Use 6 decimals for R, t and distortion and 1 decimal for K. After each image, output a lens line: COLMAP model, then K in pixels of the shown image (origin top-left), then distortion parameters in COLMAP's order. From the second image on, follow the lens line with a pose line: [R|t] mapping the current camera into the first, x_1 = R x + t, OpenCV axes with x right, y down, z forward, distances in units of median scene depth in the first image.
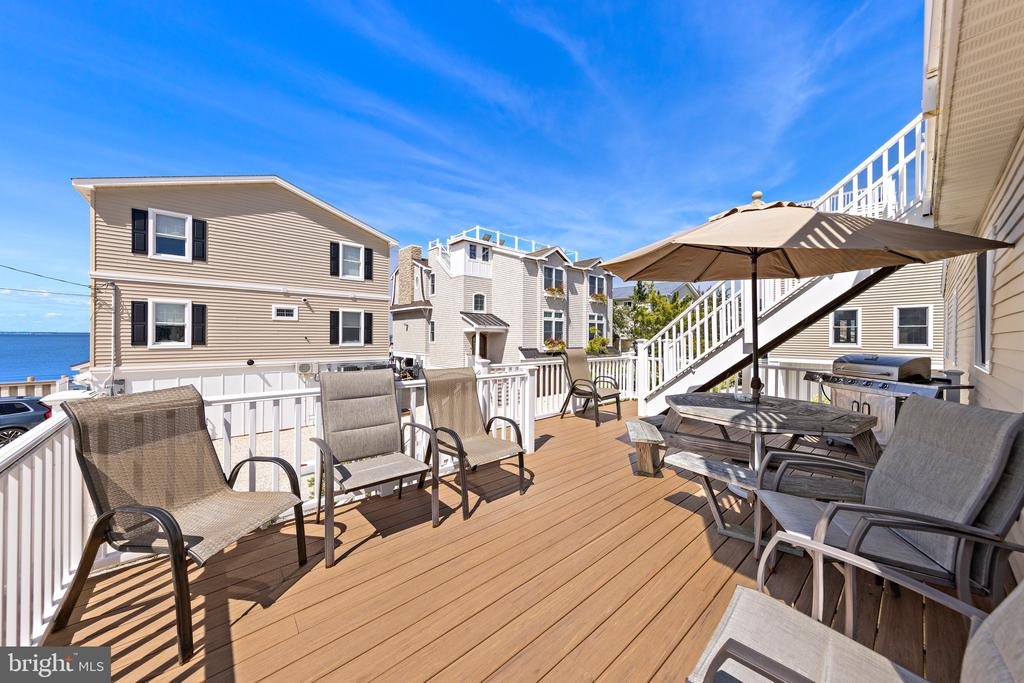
lens RADIAL K [[346.4, 0, 521.3], [0, 346.4, 343.2], [0, 0, 1]] dist [0.010637, -0.001498]
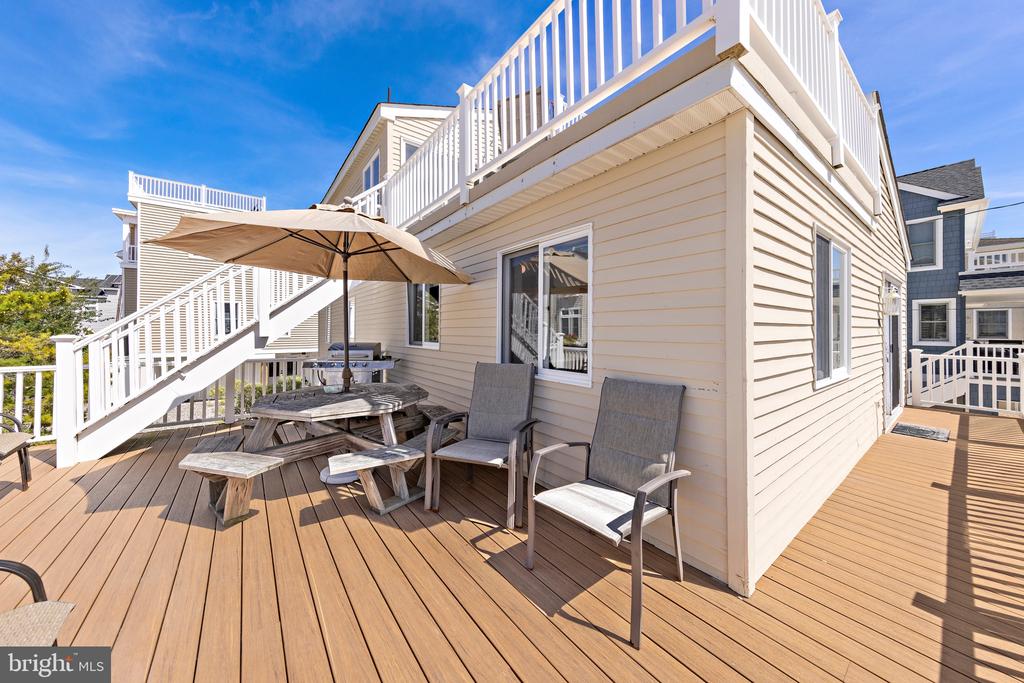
lens RADIAL K [[346.4, 0, 513.1], [0, 346.4, 331.9], [0, 0, 1]] dist [0.010637, -0.001498]
pose [[0.071296, -0.014098, 0.997356, -0.300352], [0.023280, 0.999651, 0.012467, -0.011575], [-0.997184, 0.022330, 0.071599, 0.335791]]
